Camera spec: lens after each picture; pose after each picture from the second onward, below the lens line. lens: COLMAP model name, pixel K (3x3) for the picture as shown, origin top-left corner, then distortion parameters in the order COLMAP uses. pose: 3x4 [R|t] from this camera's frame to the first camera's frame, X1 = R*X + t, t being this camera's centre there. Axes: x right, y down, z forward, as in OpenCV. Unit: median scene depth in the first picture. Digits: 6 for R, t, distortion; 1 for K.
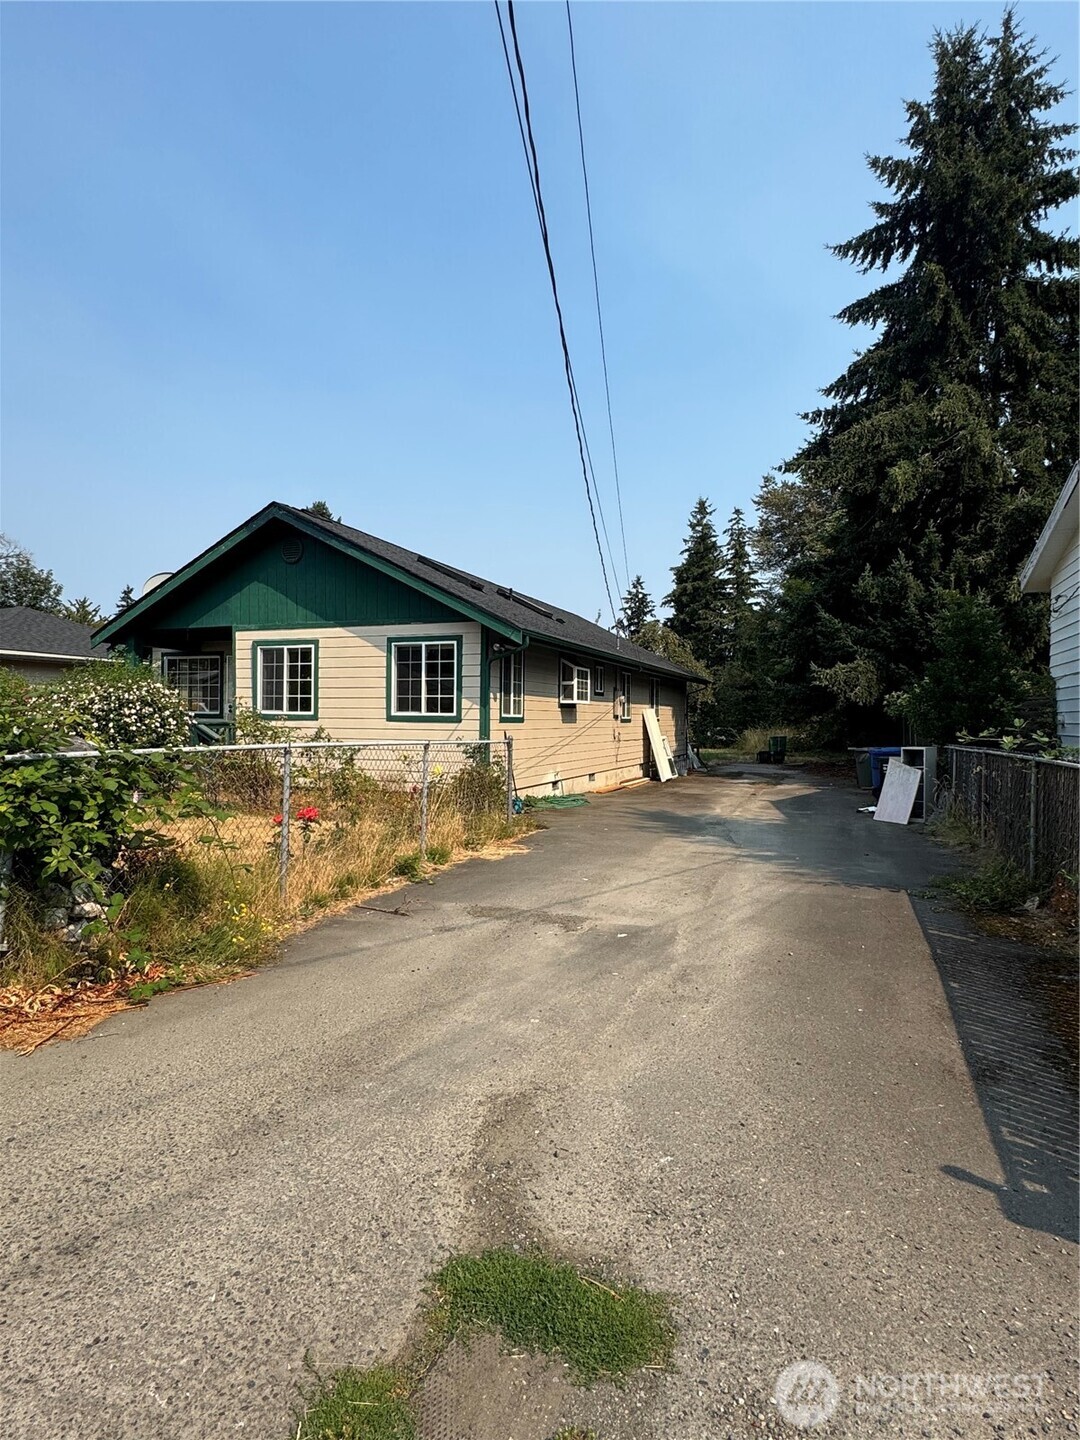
lens RADIAL K [[798.0, 0, 543.5], [0, 798.0, 723.1], [0, 0, 1]] dist [0.000743, 0.000013]
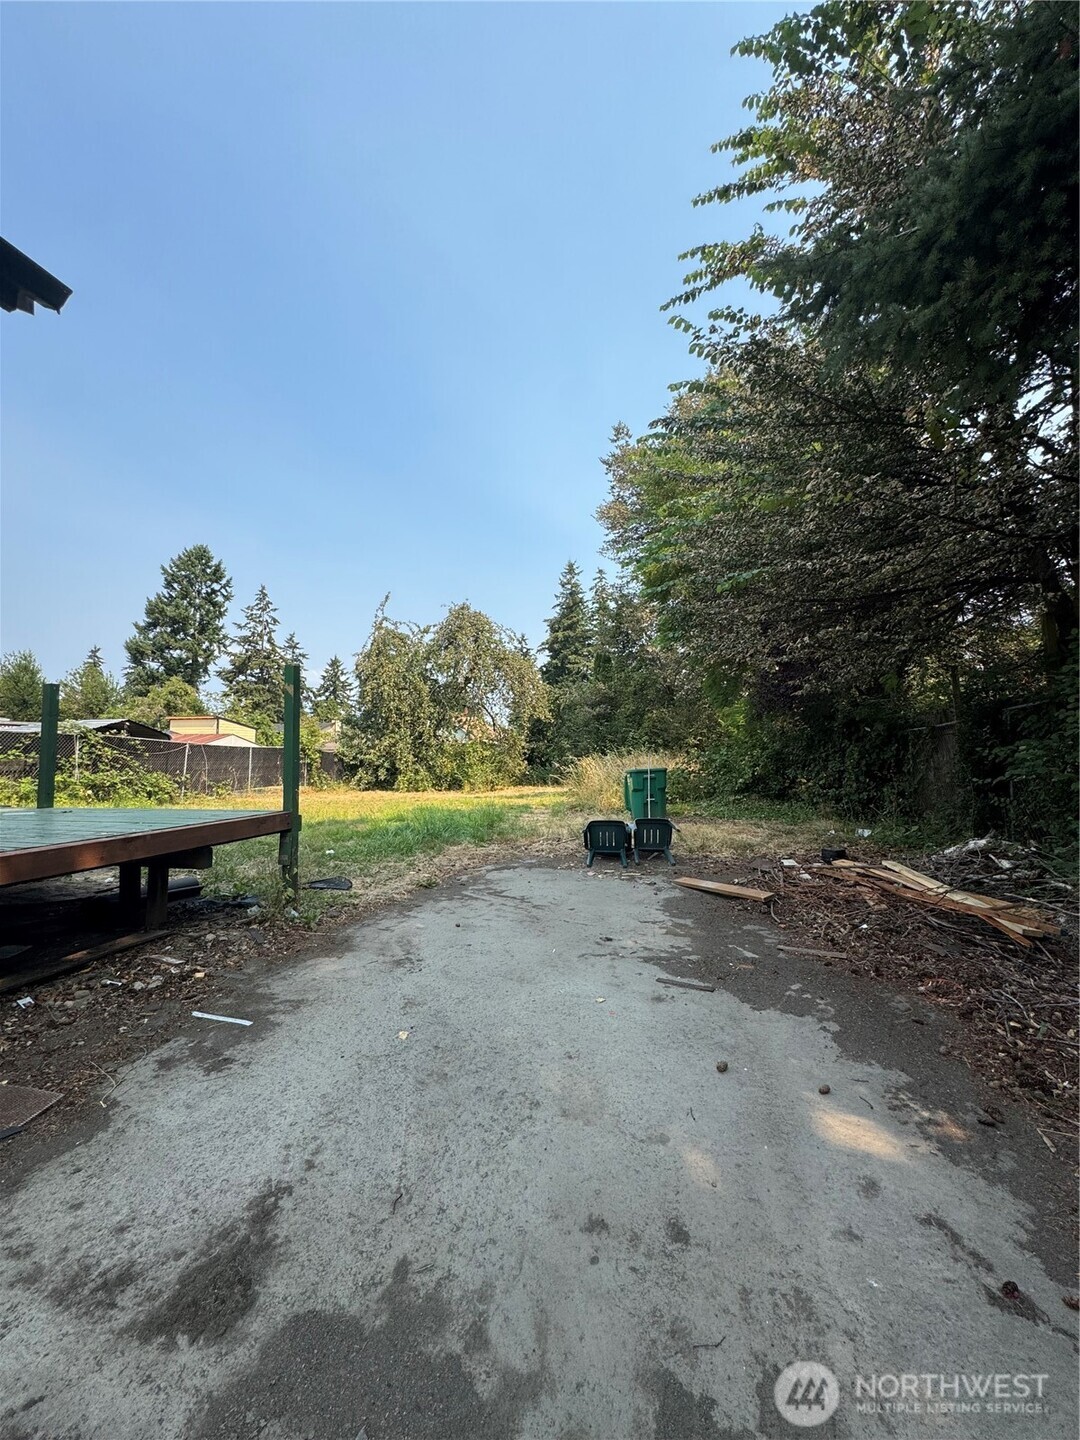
lens RADIAL K [[575.7, 0, 543.2], [0, 575.7, 719.5], [0, 0, 1]] dist [-0.003357, 0.000737]
pose [[0.992466, -0.007848, 0.122270, 0.055885], [0.015964, 0.997723, -0.065536, 0.002609], [-0.121477, 0.066994, 0.990331, 0.193749]]
